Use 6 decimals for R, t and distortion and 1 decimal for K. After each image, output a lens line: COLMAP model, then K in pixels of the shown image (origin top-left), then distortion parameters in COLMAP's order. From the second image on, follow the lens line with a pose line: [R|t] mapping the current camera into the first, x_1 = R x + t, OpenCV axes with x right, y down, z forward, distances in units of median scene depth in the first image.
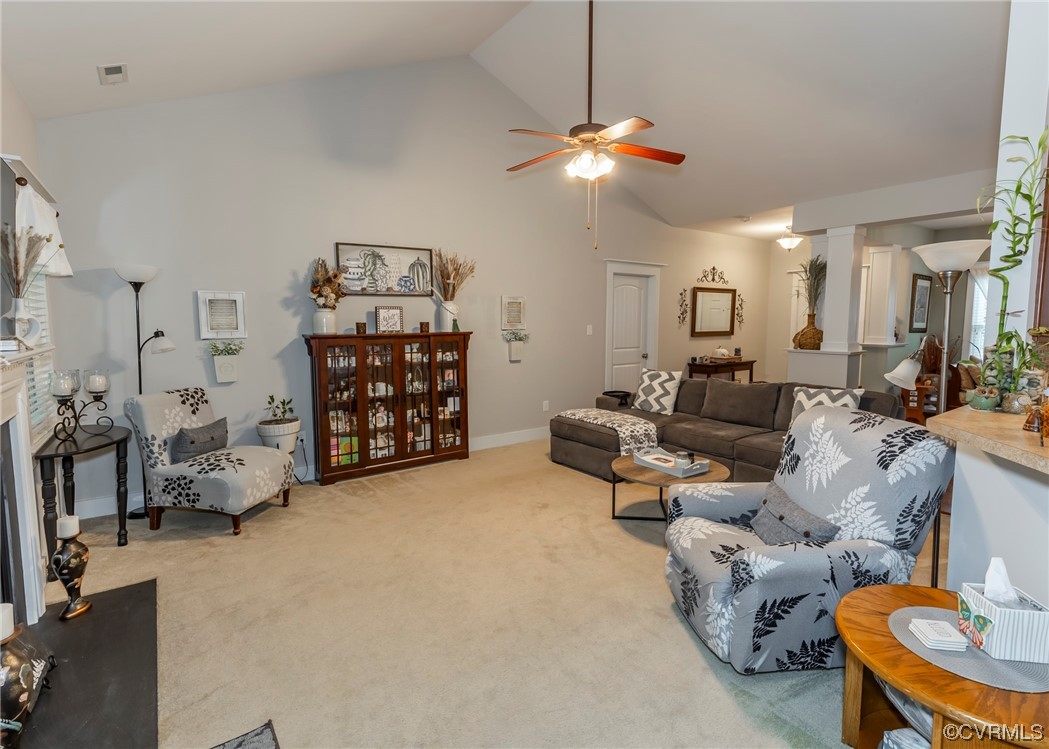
lens RADIAL K [[516.3, 0, 523.0], [0, 516.3, 365.5], [0, 0, 1]] dist [0.010700, -0.001565]
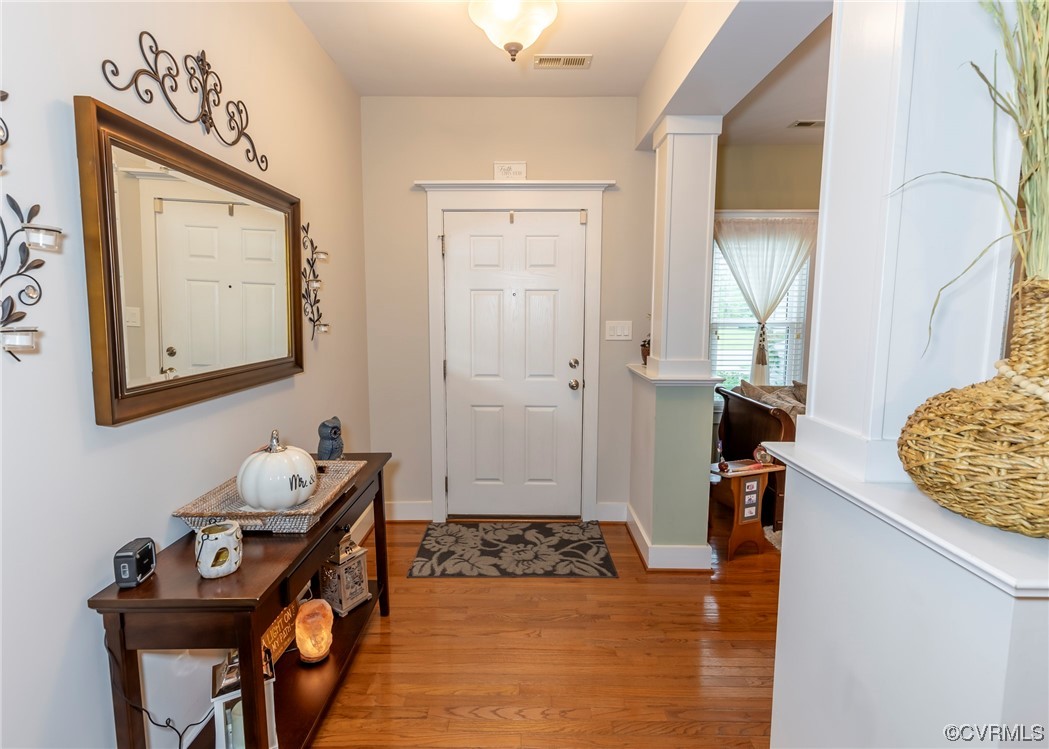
lens RADIAL K [[516.3, 0, 523.0], [0, 516.3, 365.5], [0, 0, 1]] dist [0.010700, -0.001565]
pose [[0.582247, -0.084592, 0.808599, 0.271710], [0.072803, 0.996002, 0.051774, -0.072145], [-0.809746, 0.028723, 0.586077, 0.795246]]
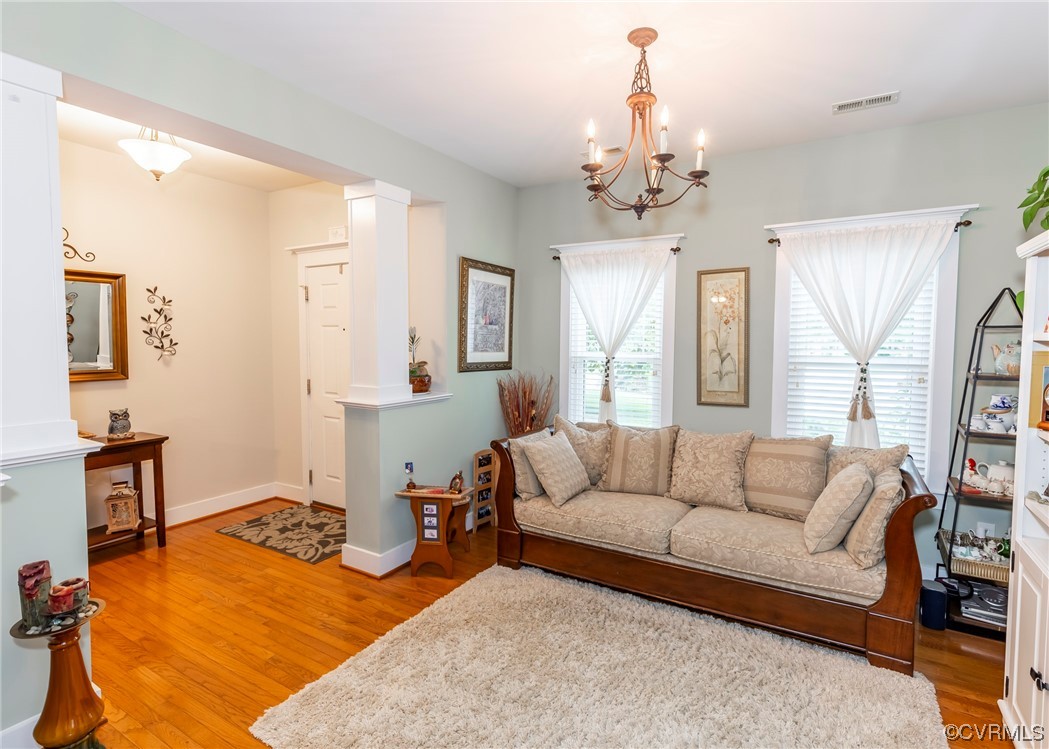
lens RADIAL K [[507.7, 0, 556.2], [0, 507.7, 366.3], [0, 0, 1]] dist [-0.000767, -0.000586]
pose [[0.898960, -0.014037, 0.437805, 0.582903], [0.030458, 0.999070, -0.030508, -0.048279], [-0.436970, 0.040760, 0.898552, 0.485455]]
